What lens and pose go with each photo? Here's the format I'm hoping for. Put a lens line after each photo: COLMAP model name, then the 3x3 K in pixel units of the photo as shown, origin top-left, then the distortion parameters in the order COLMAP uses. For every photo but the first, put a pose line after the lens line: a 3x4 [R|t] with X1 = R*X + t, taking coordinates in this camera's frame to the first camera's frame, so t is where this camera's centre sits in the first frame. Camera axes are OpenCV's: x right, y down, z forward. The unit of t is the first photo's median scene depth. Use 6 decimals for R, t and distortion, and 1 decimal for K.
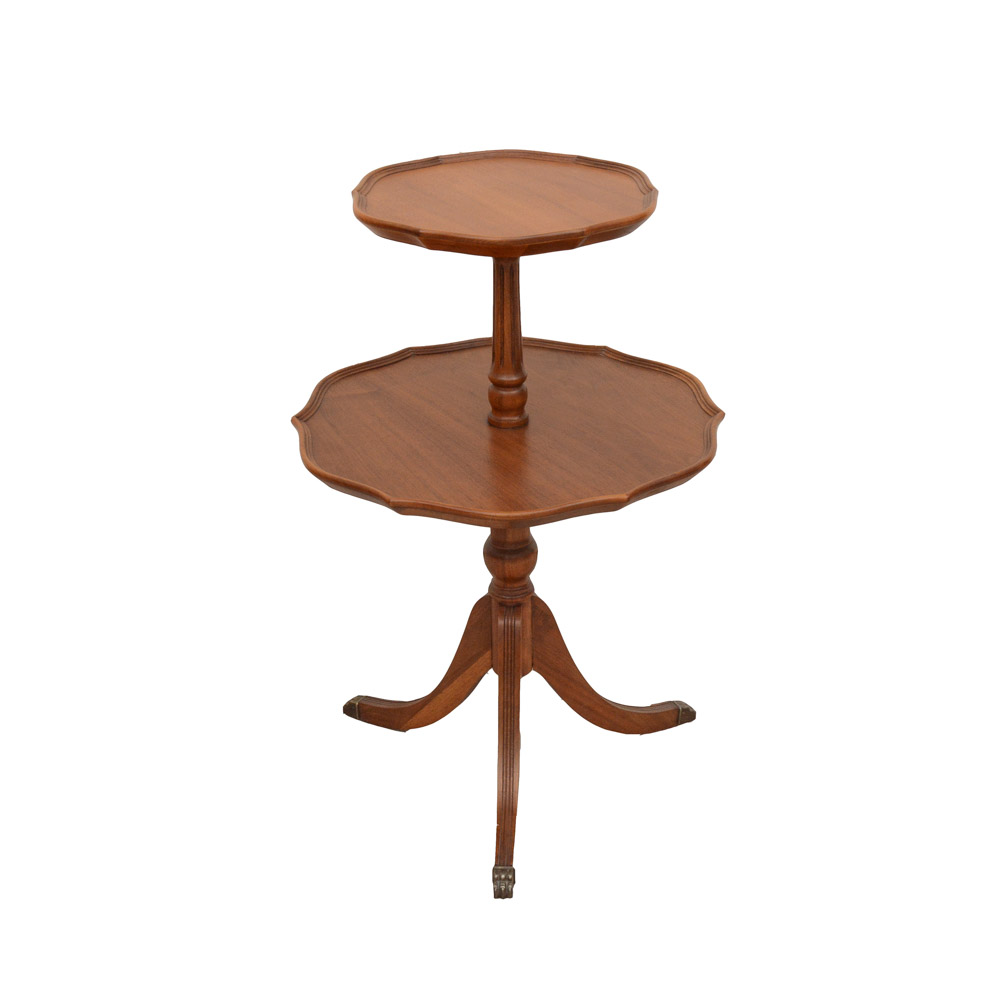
lens RADIAL K [[1519.2, 0, 499.7], [0, 1519.2, 498.0], [0, 0, 1]] dist [-0.057468, 0.000000]
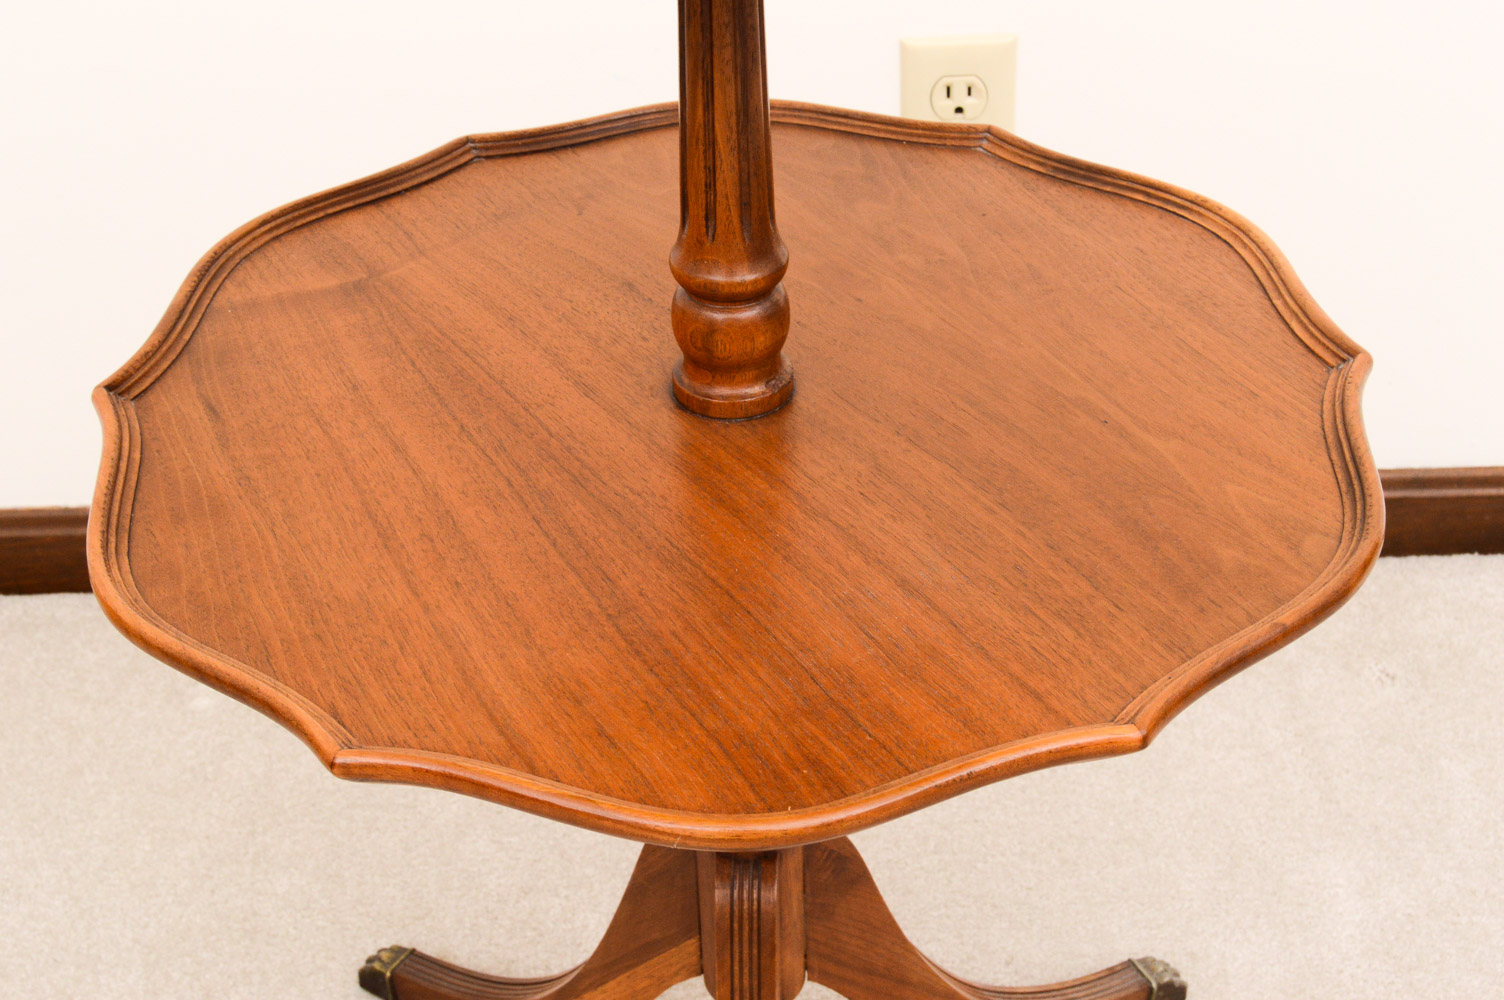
lens RADIAL K [[2052.2, 0, 744.8], [0, 2052.2, 504.7], [0, 0, 1]] dist [-0.045468, 0.000000]
pose [[0.999842, -0.016286, 0.007085, 0.004396], [0.015055, 0.988815, 0.148384, -0.090433], [-0.009422, -0.148254, 0.988904, 0.528563]]
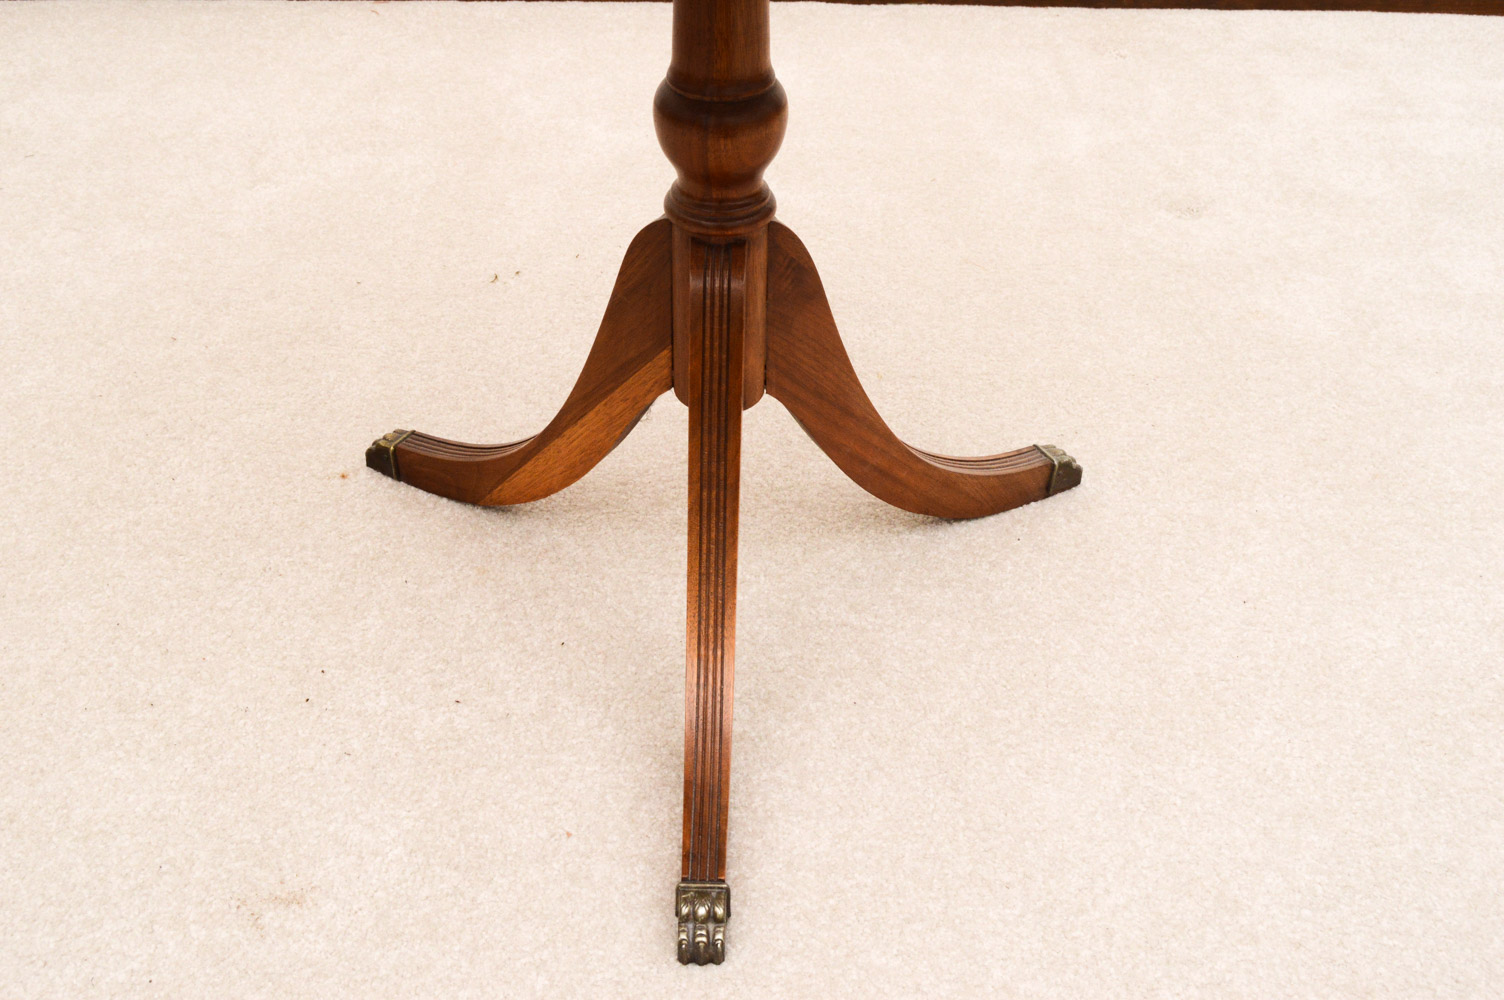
lens RADIAL K [[1638.0, 0, 744.3], [0, 1638.0, 516.2], [0, 0, 1]] dist [-0.050758, 0.000000]
pose [[0.998820, 0.002972, 0.048470, -0.007649], [-0.013941, 0.973660, 0.227580, 0.042234], [-0.046517, -0.227987, 0.972552, 0.560868]]
